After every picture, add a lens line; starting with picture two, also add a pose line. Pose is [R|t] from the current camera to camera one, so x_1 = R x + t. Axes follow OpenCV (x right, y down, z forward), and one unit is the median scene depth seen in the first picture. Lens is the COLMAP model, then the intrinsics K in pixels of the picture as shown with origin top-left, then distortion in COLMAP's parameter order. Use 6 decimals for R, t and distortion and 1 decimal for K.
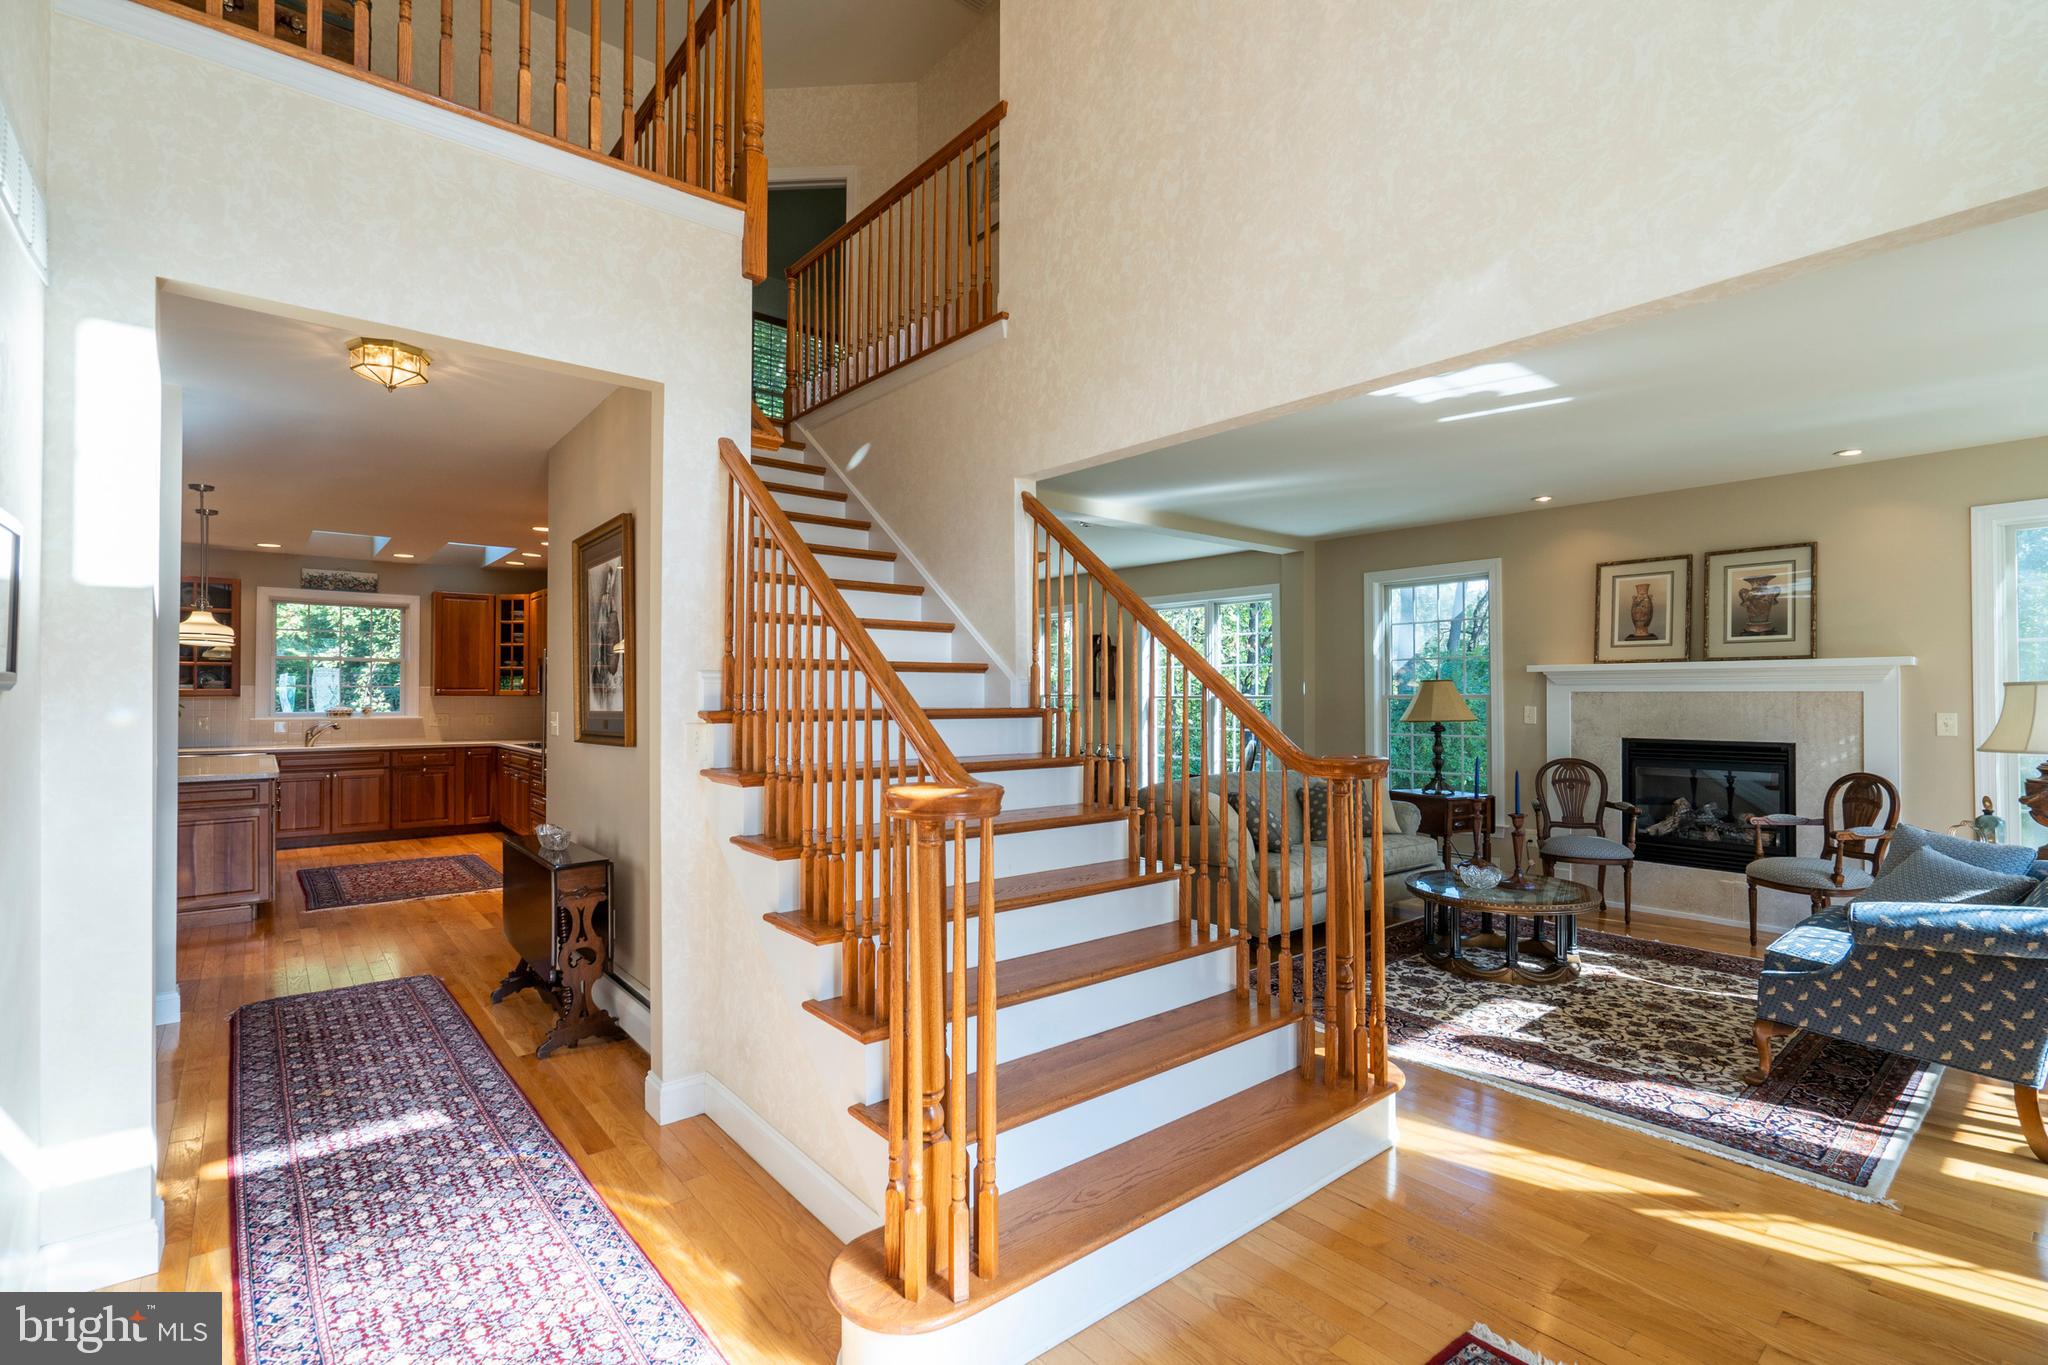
lens RADIAL K [[925.0, 0, 1027.1], [0, 925.0, 685.8], [0, 0, 1]] dist [0.000287, 0.000339]
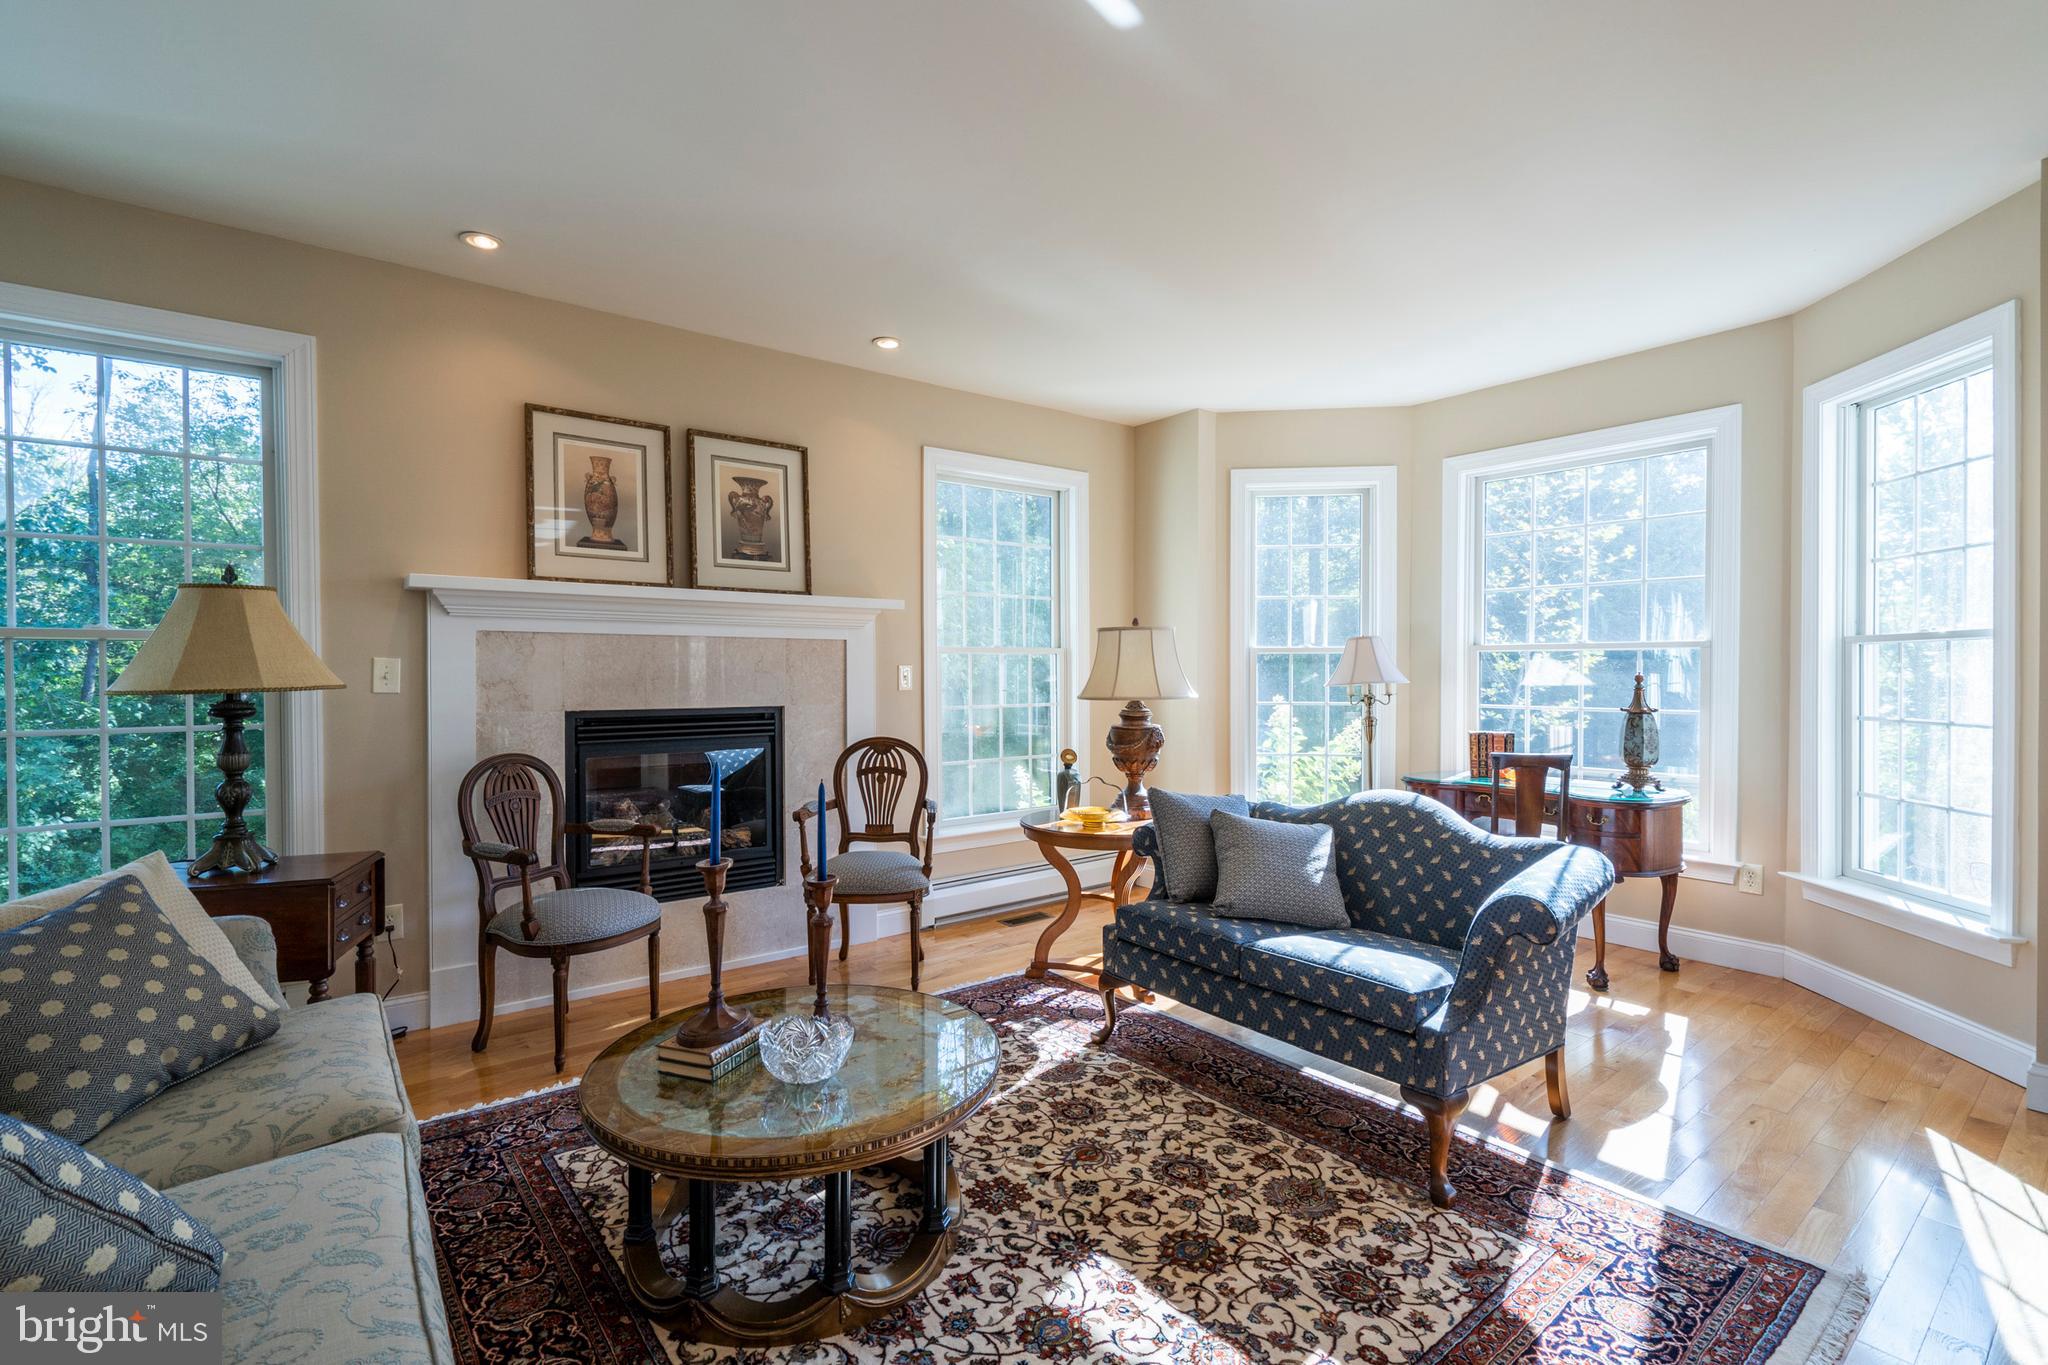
lens RADIAL K [[926.4, 0, 1024.0], [0, 926.4, 682.5], [0, 0, 1]] dist [-0.001608, 0.000072]
pose [[0.029086, -0.012785, 0.999495, 0.071160], [-0.010571, 0.999858, 0.013098, 0.030892], [-0.999521, -0.010946, 0.028946, 0.787237]]
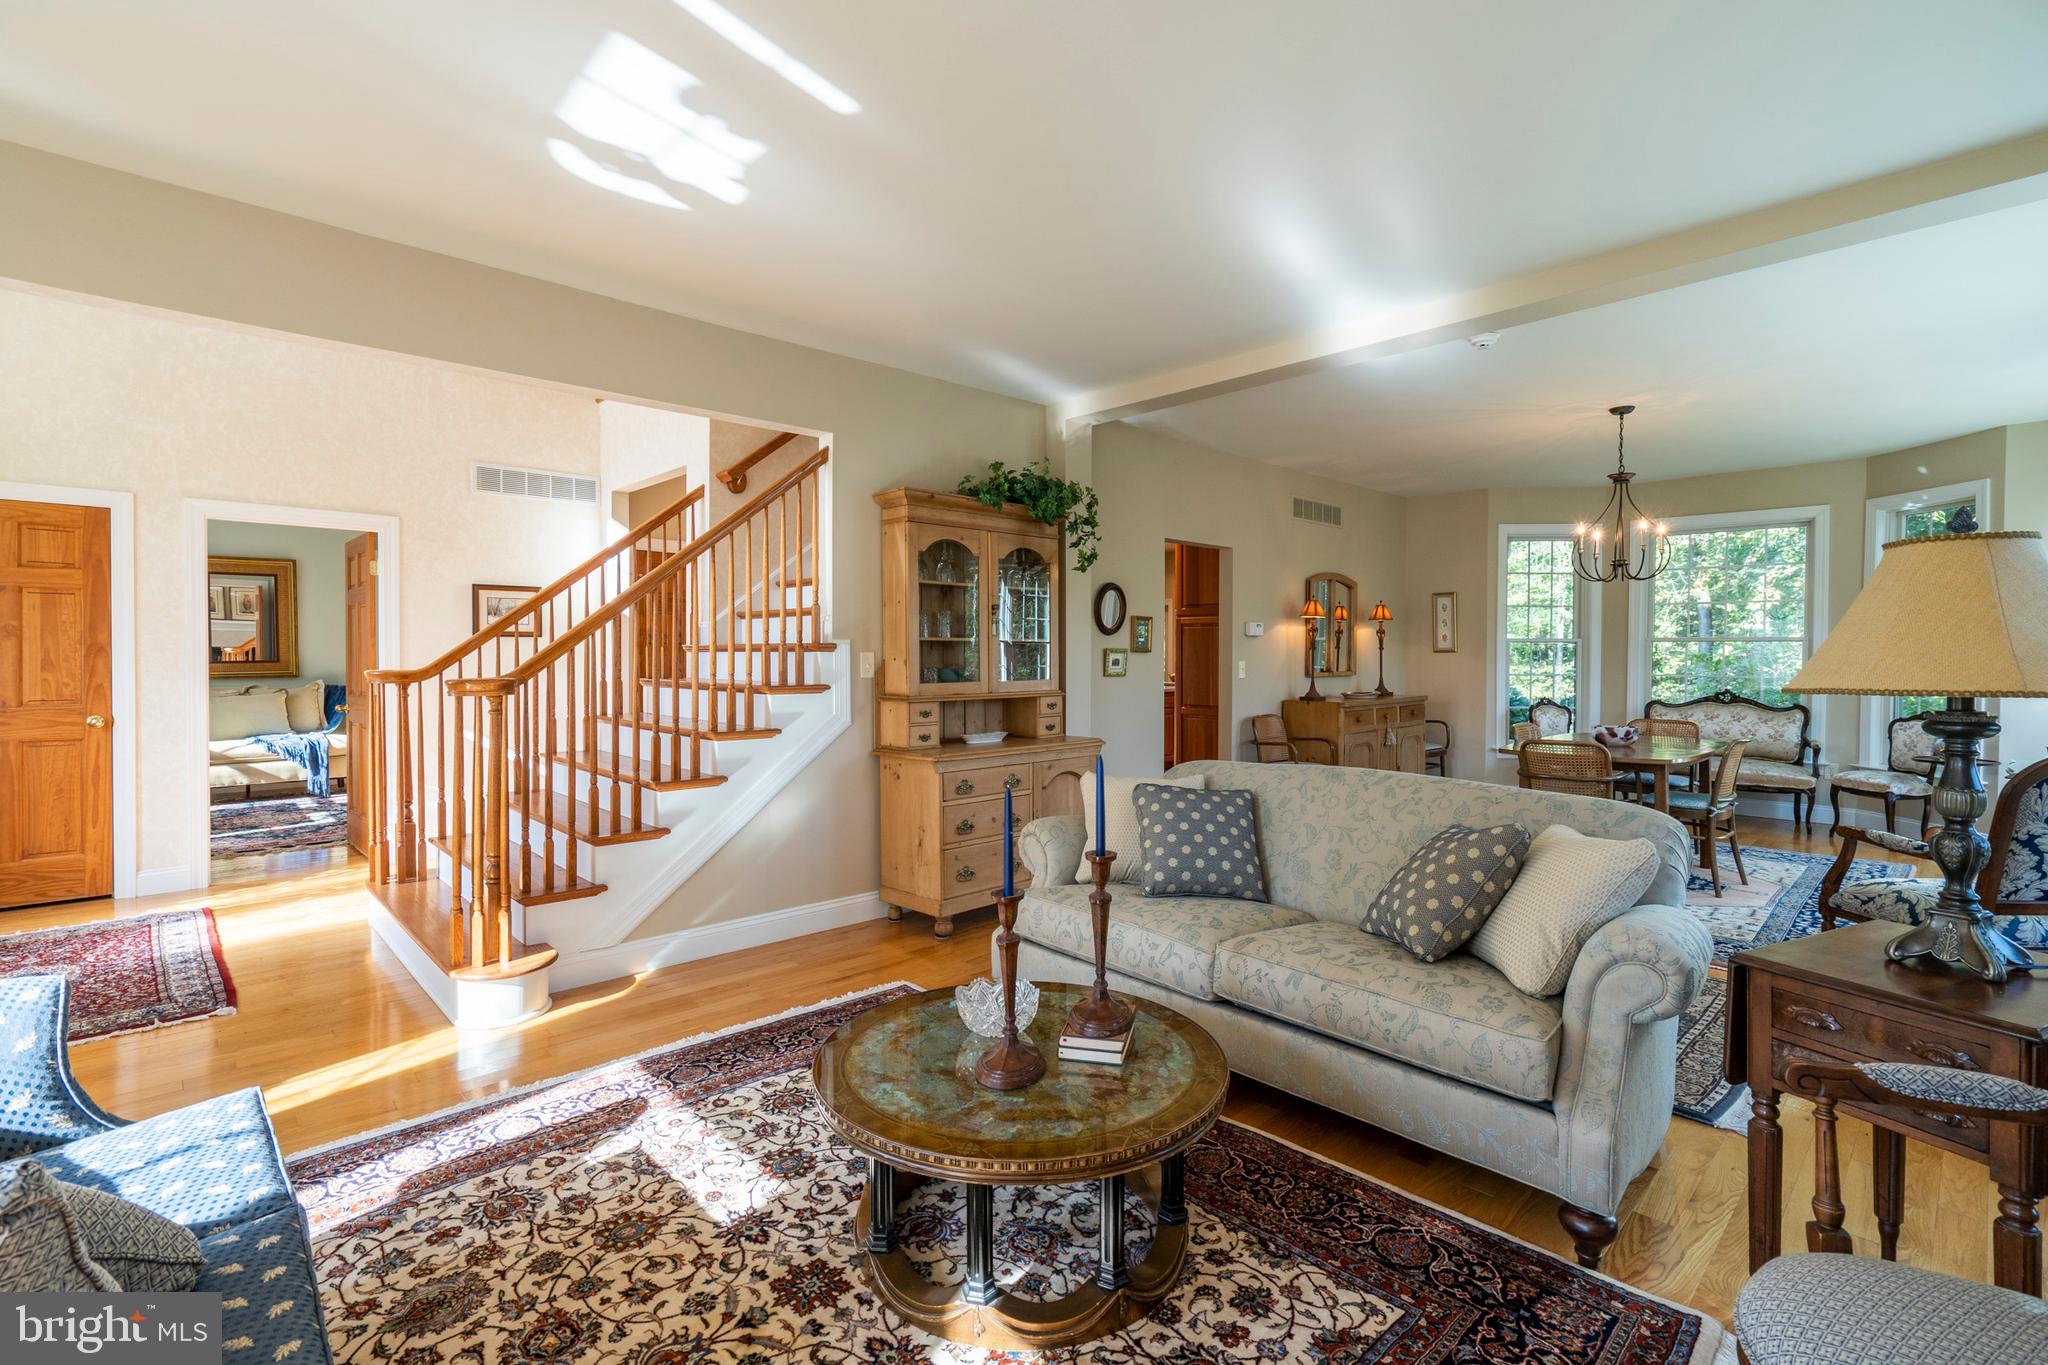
lens RADIAL K [[923.5, 0, 1014.5], [0, 923.5, 679.0], [0, 0, 1]] dist [0.001767, 0.000369]
pose [[0.061222, 0.025279, -0.997804, 0.829316], [0.011313, 0.999597, 0.026018, 0.028856], [0.998060, -0.012881, 0.060912, 0.866432]]
